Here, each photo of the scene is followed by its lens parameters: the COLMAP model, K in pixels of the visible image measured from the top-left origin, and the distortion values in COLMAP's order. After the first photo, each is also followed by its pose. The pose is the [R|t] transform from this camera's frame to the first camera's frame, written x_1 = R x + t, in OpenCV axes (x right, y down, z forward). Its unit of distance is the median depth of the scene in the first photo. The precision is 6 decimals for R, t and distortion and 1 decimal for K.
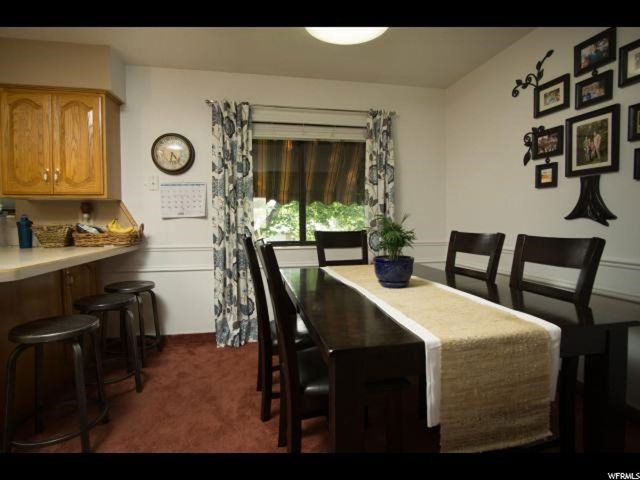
lens RADIAL K [[346.0, 0, 321.1], [0, 346.0, 227.2], [0, 0, 1]] dist [-0.021393, 0.003668]
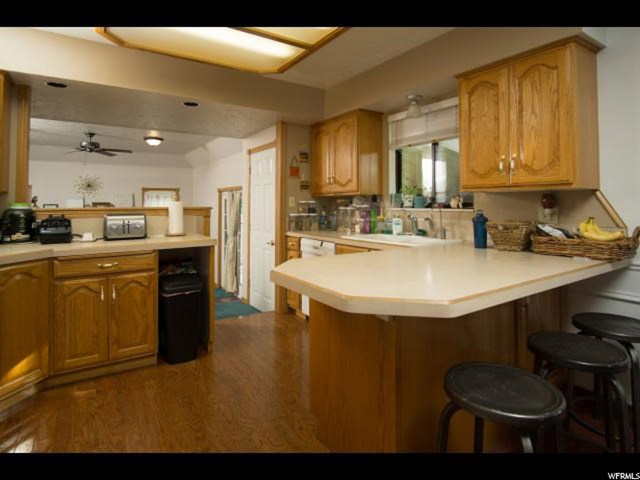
lens RADIAL K [[346.0, 0, 325.7], [0, 346.0, 201.2], [0, 0, 1]] dist [-0.021393, 0.003668]
pose [[0.402171, -0.002578, -0.915561, -0.204518], [-0.021922, 0.999682, -0.012444, -0.040121], [0.915302, 0.025076, 0.401987, 0.265437]]
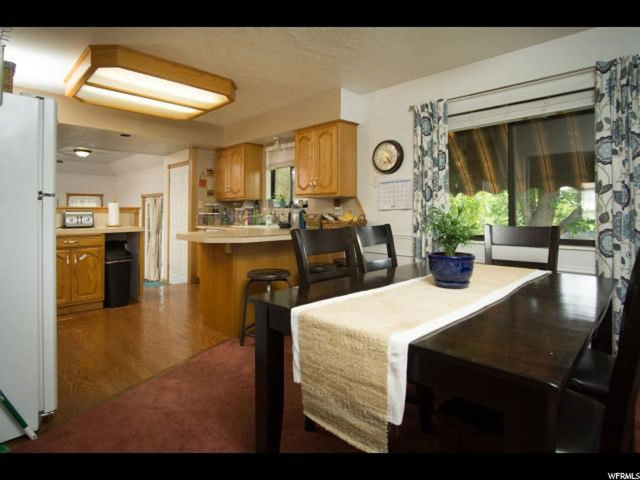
lens RADIAL K [[346.0, 0, 320.9], [0, 346.0, 212.7], [0, 0, 1]] dist [-0.021393, 0.003668]
pose [[0.566361, 0.006719, -0.824130, 0.531233], [-0.023975, 0.999678, -0.008325, -0.001899], [0.823808, 0.024474, 0.566340, 0.146024]]
